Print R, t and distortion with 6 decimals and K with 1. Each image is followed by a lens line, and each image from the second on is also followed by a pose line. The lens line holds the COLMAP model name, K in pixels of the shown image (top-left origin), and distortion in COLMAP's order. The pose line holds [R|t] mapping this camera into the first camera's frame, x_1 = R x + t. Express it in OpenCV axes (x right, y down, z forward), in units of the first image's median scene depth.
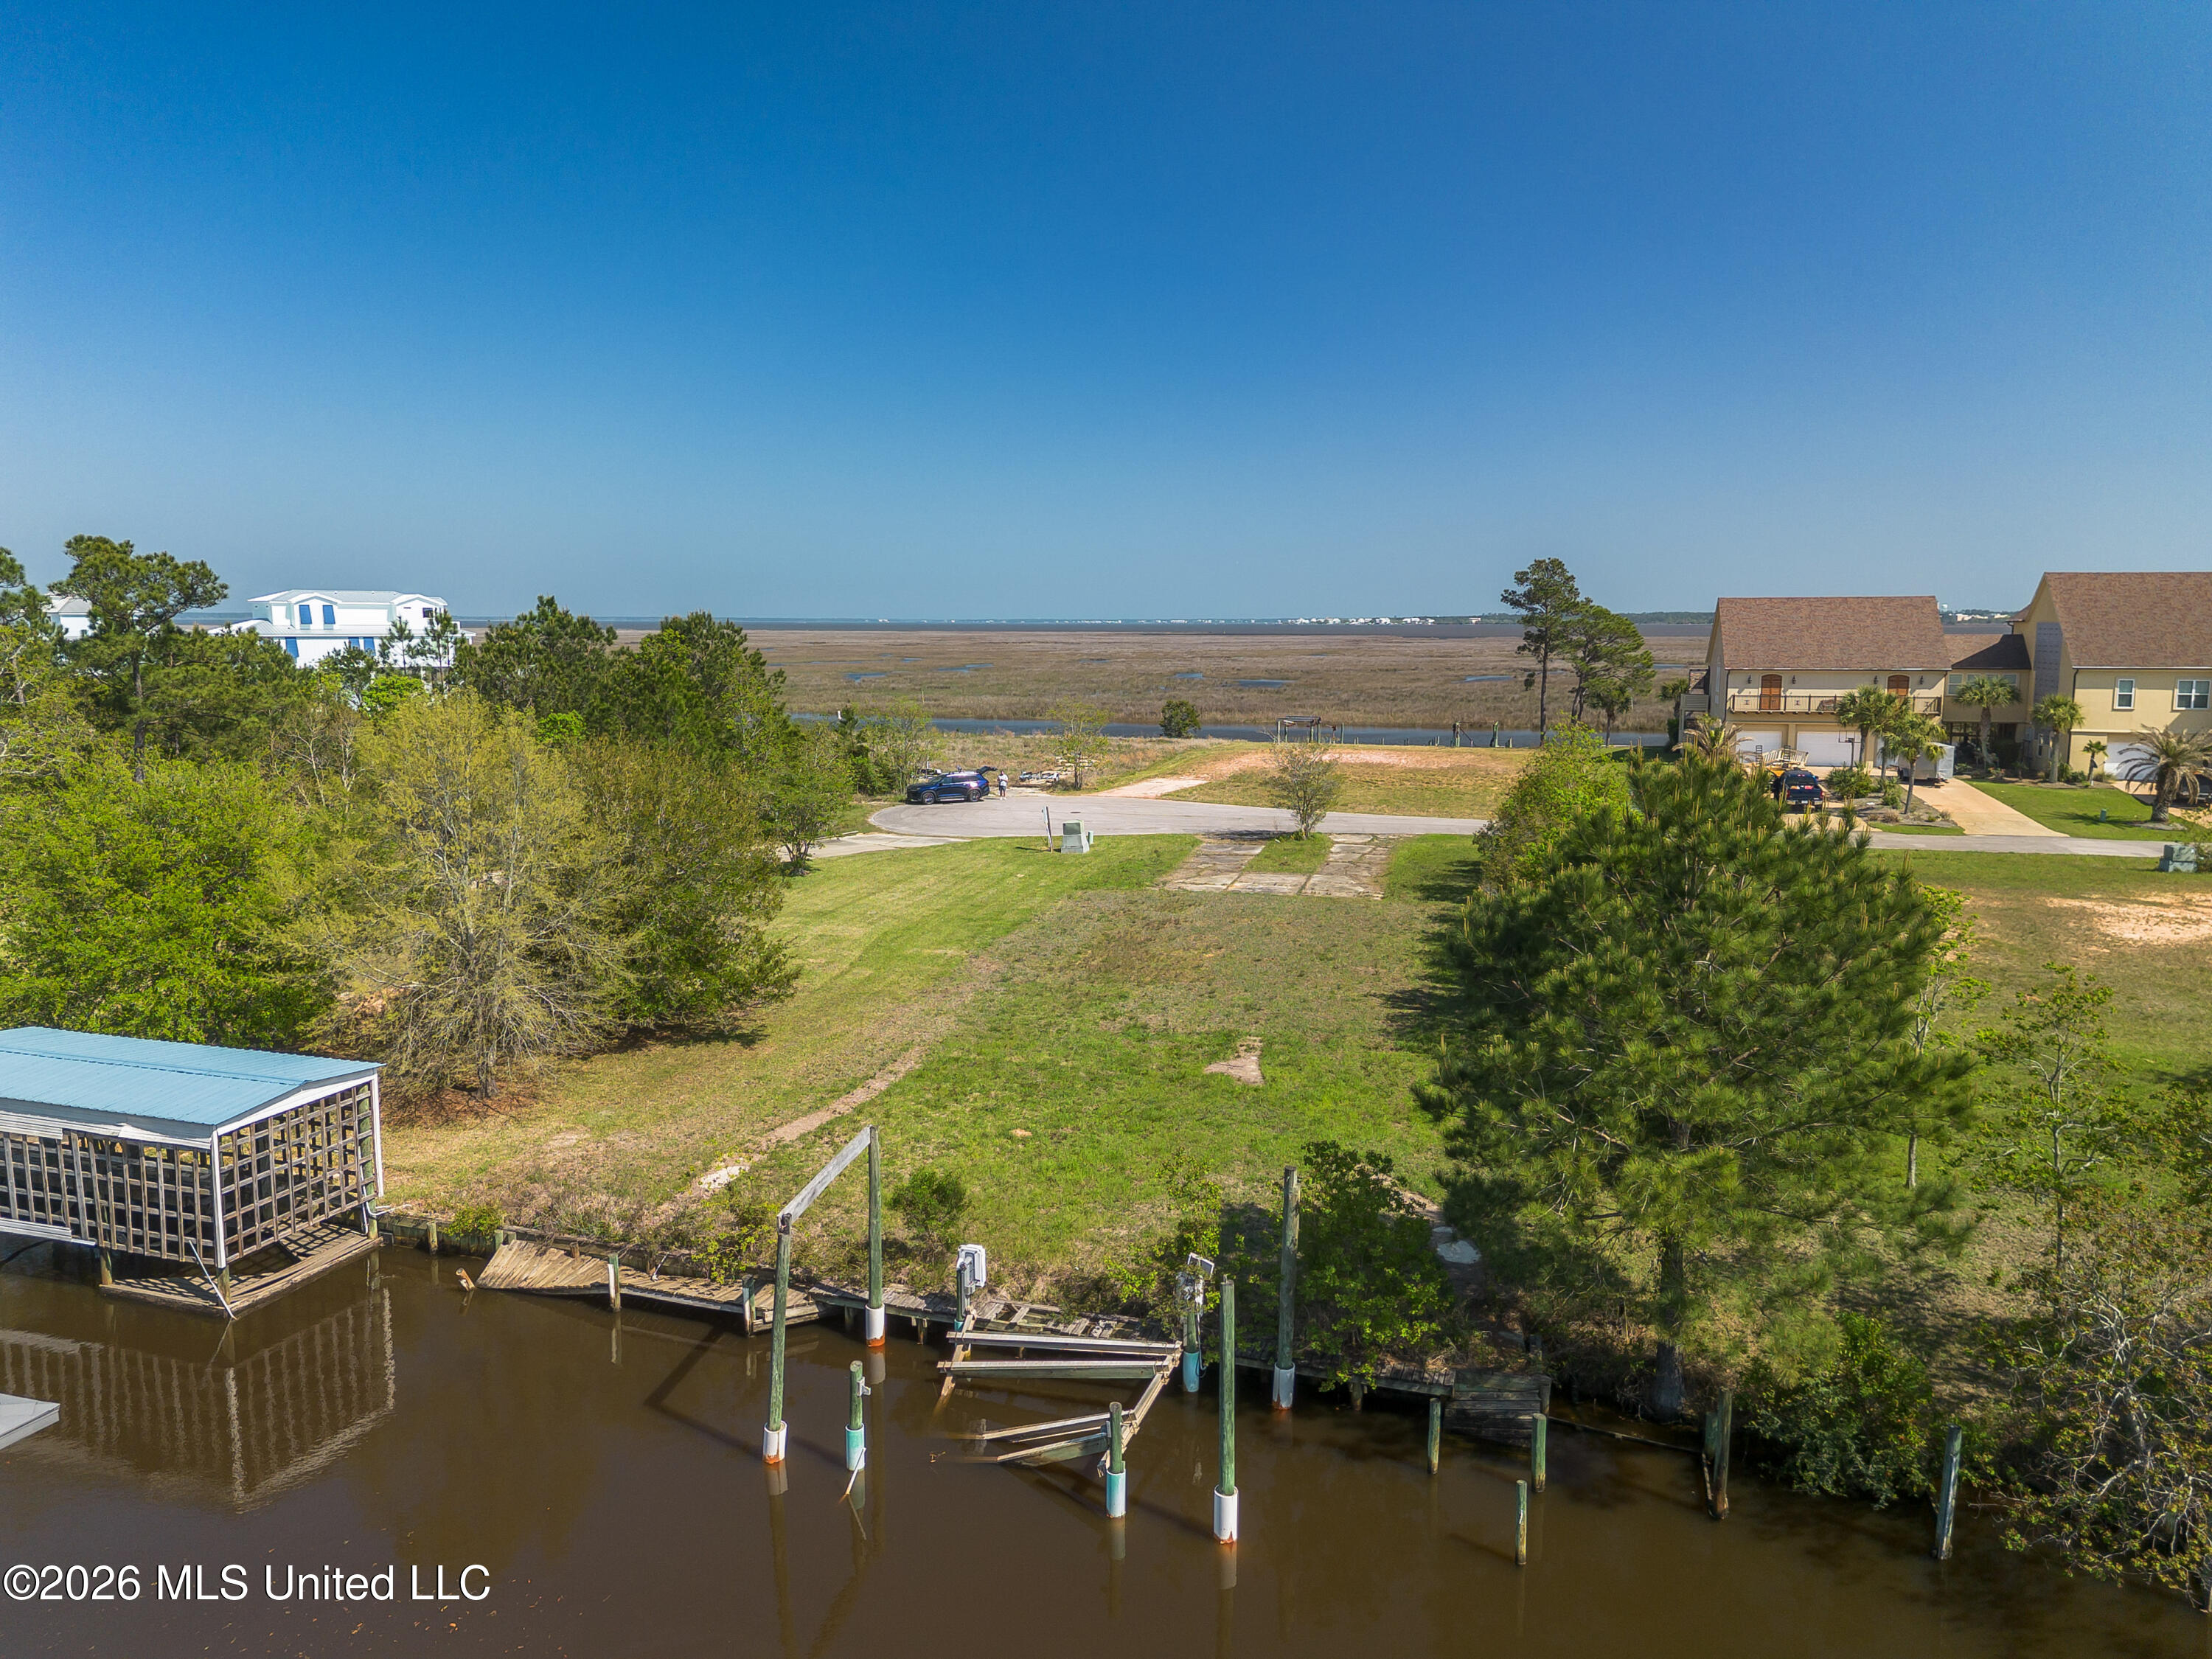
lens RADIAL K [[1570.8, 0, 1102.7], [0, 1570.8, 829.8], [0, 0, 1]] dist [0.047118, -0.021571]
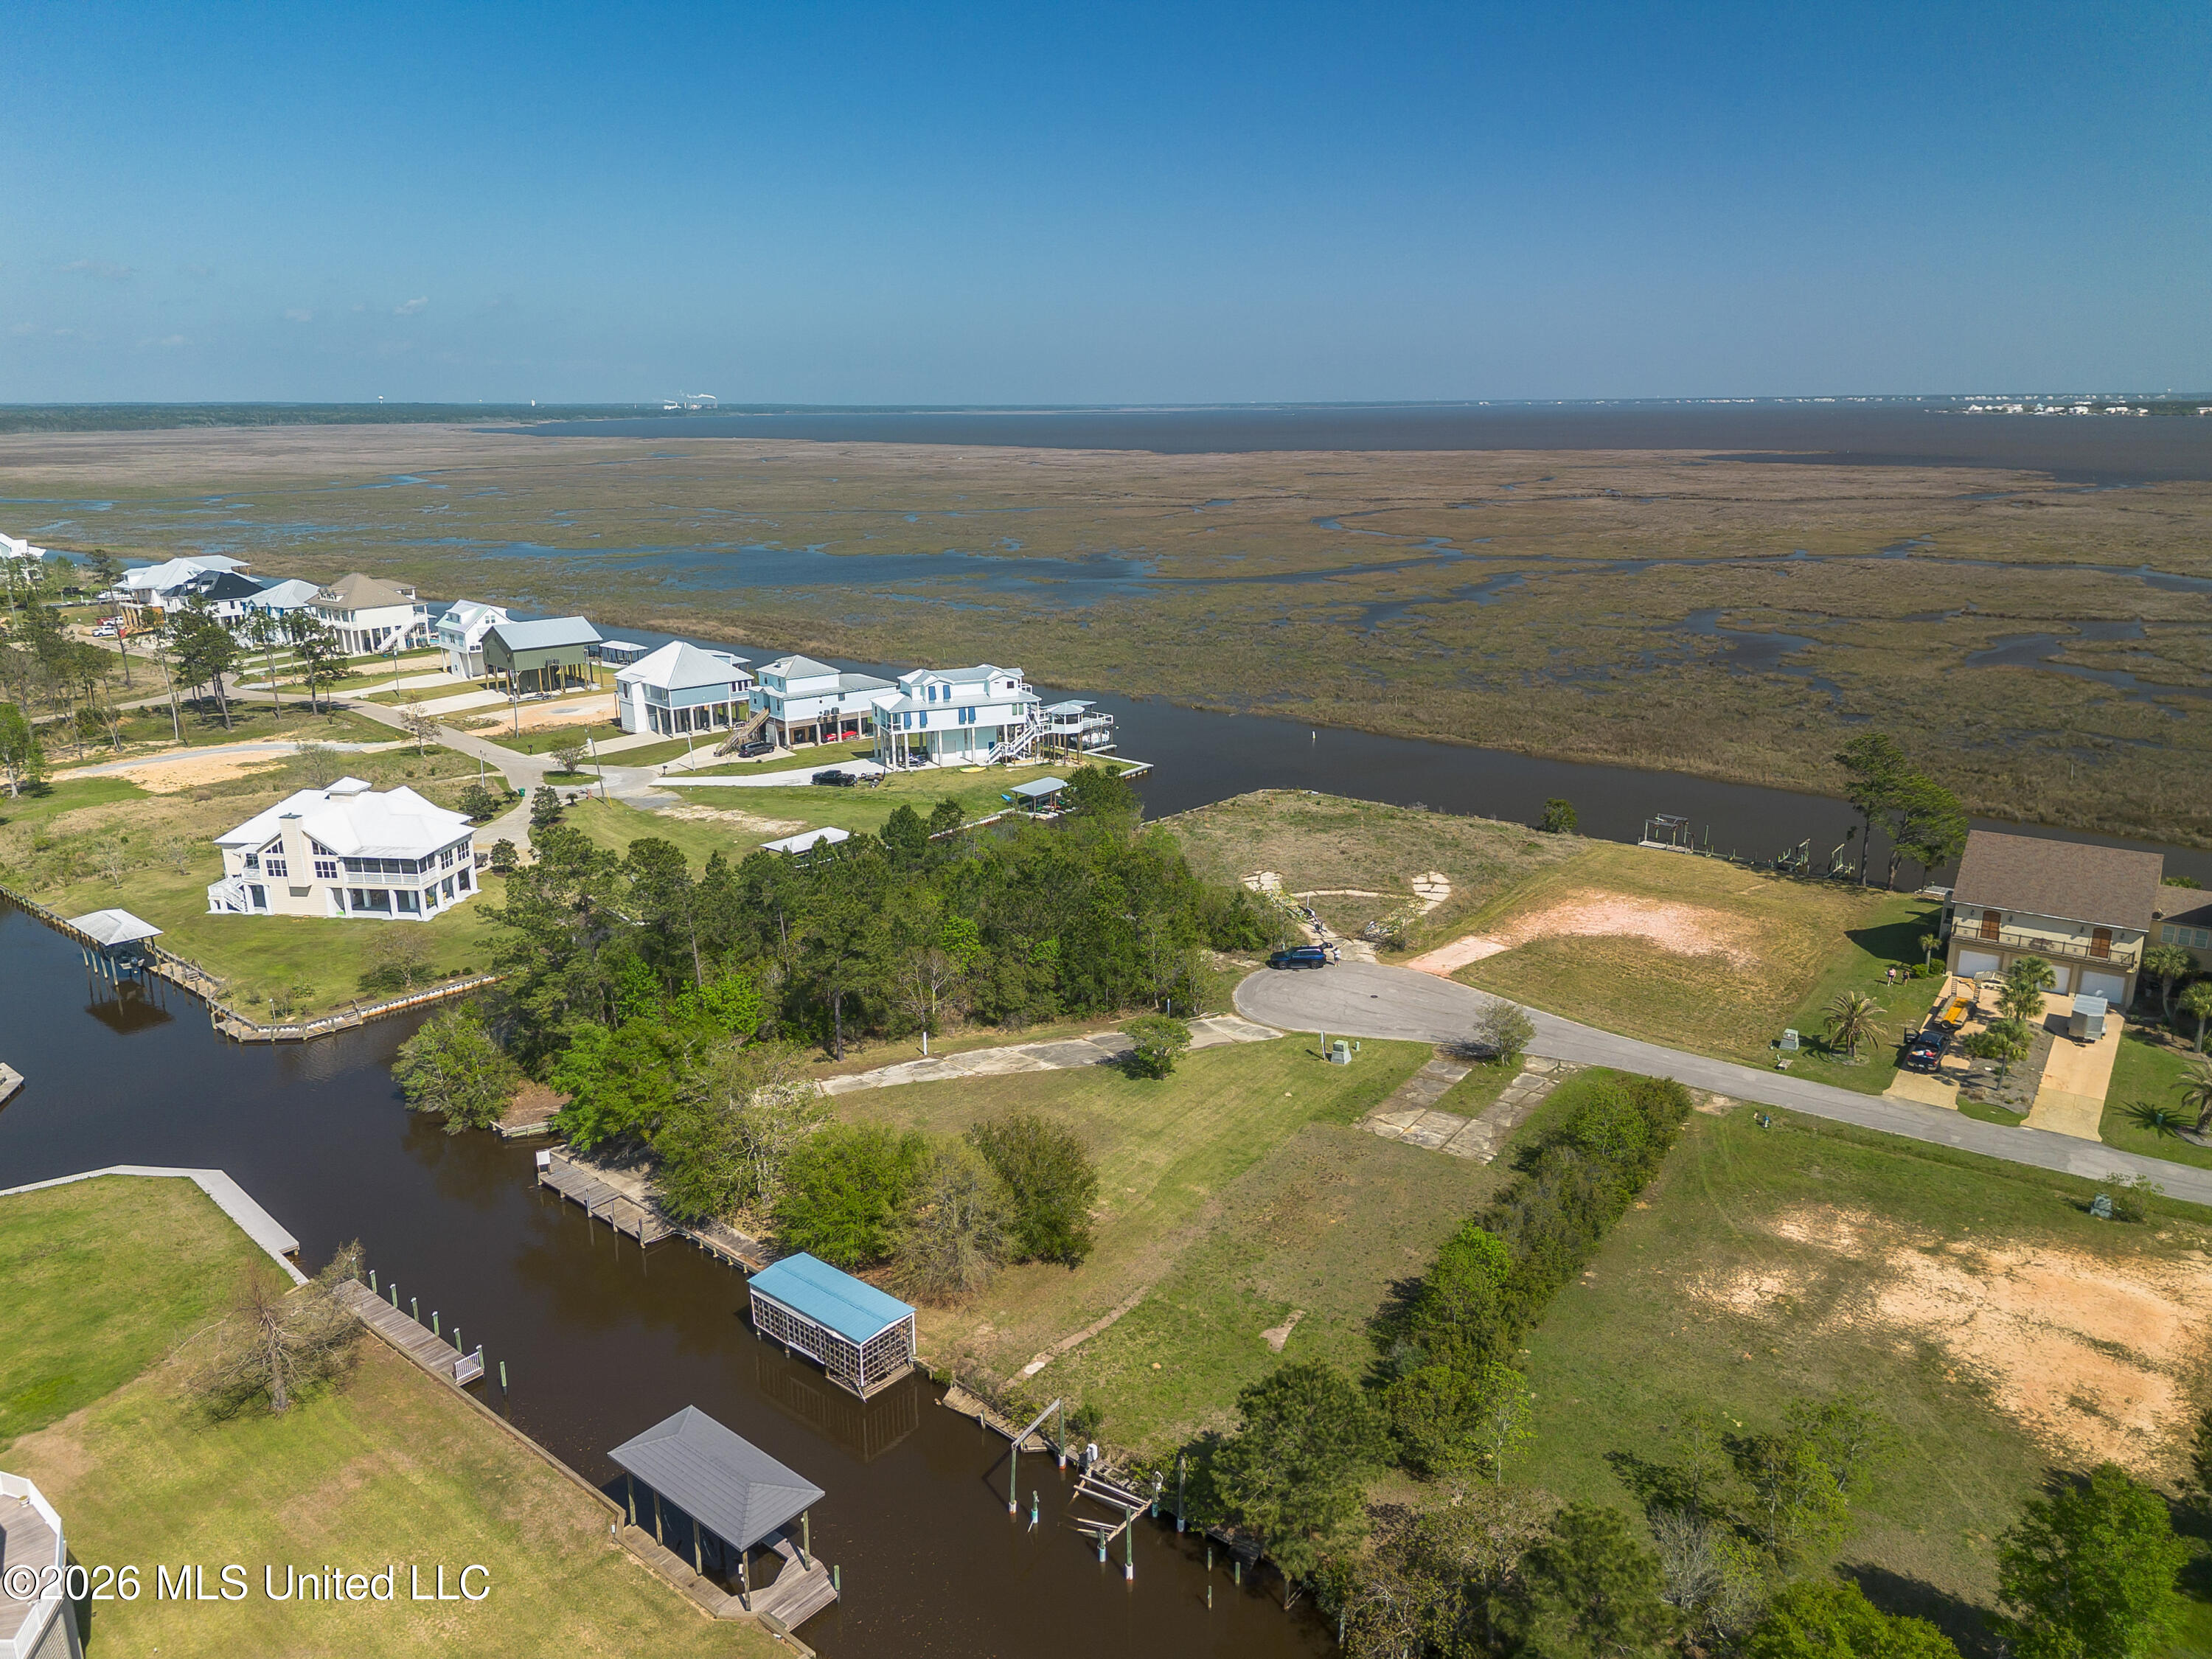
lens RADIAL K [[1570.8, 0, 1109.0], [0, 1570.8, 831.5], [0, 0, 1]] dist [0.047118, -0.021571]
pose [[0.932629, 0.094033, -0.348368, 0.713886], [-0.042992, 0.987527, 0.151464, -1.079844], [0.358266, -0.126283, 0.925040, -1.268213]]
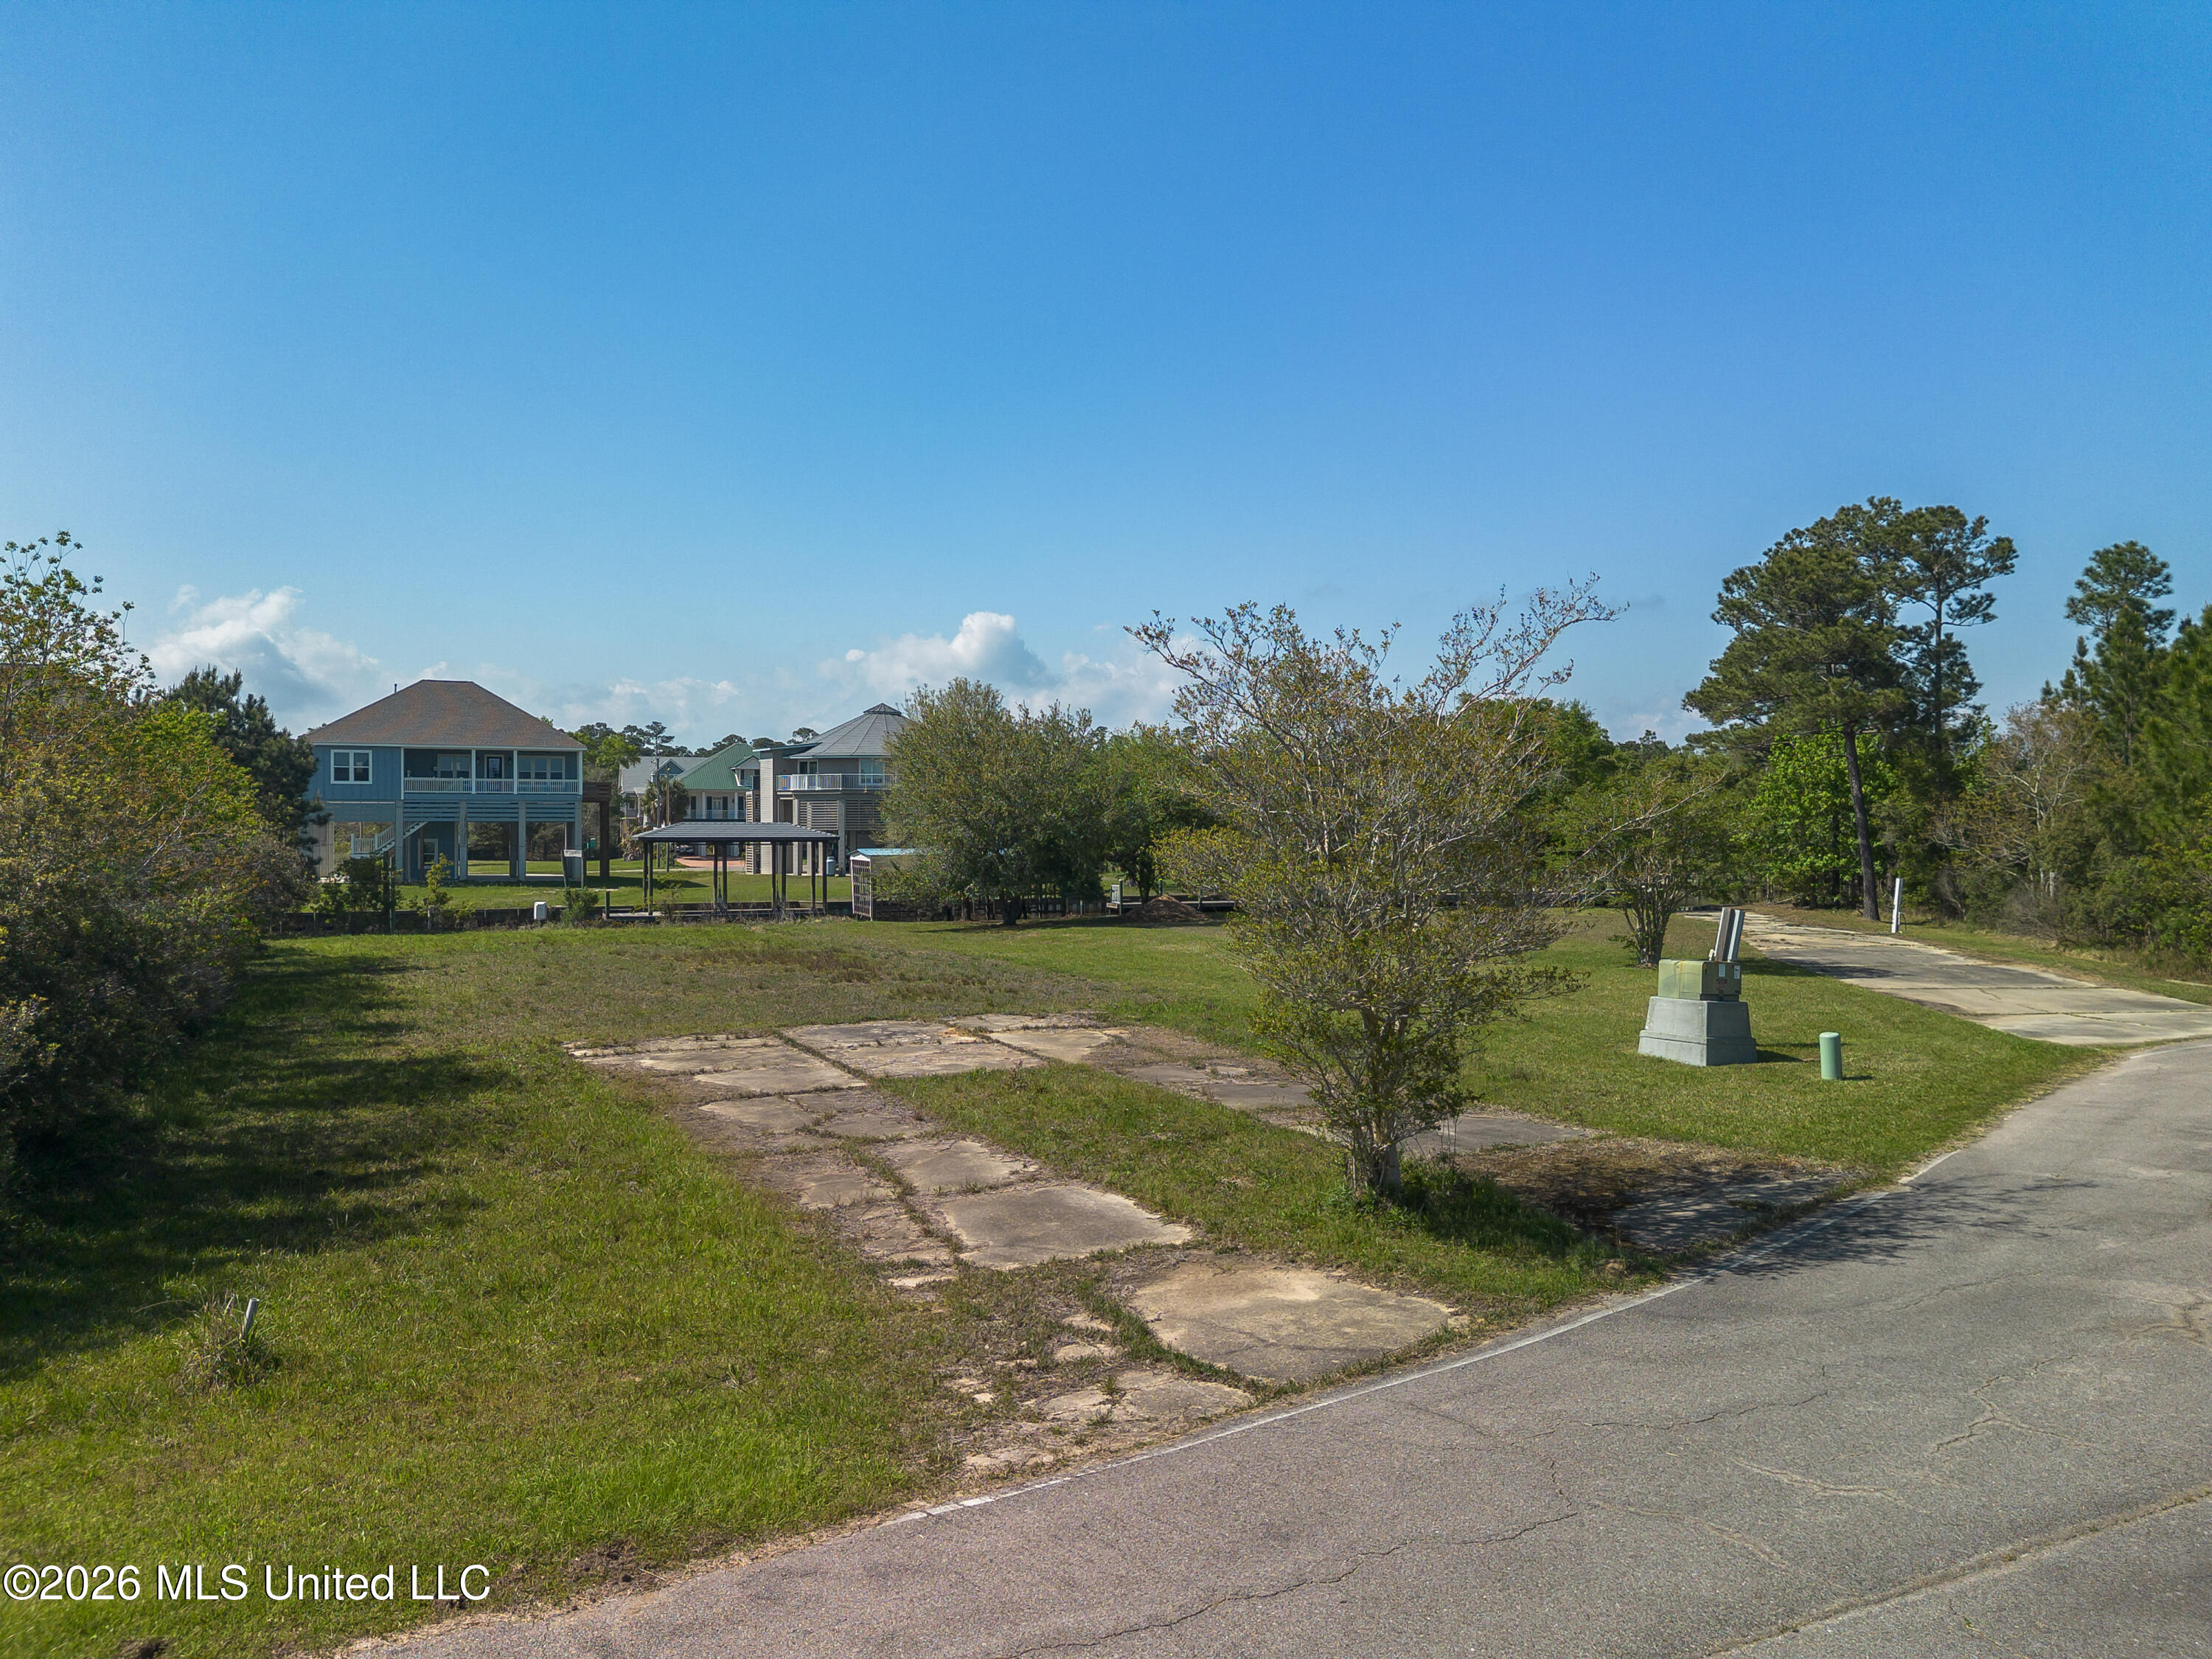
lens RADIAL K [[1570.8, 0, 1115.1], [0, 1570.8, 839.5], [0, 0, 1]] dist [0.047118, -0.021571]
pose [[-0.762761, 0.002399, -0.646677, 0.675470], [-0.085352, 0.990871, 0.104349, -0.132061], [0.641024, 0.134789, -0.755593, 2.814189]]
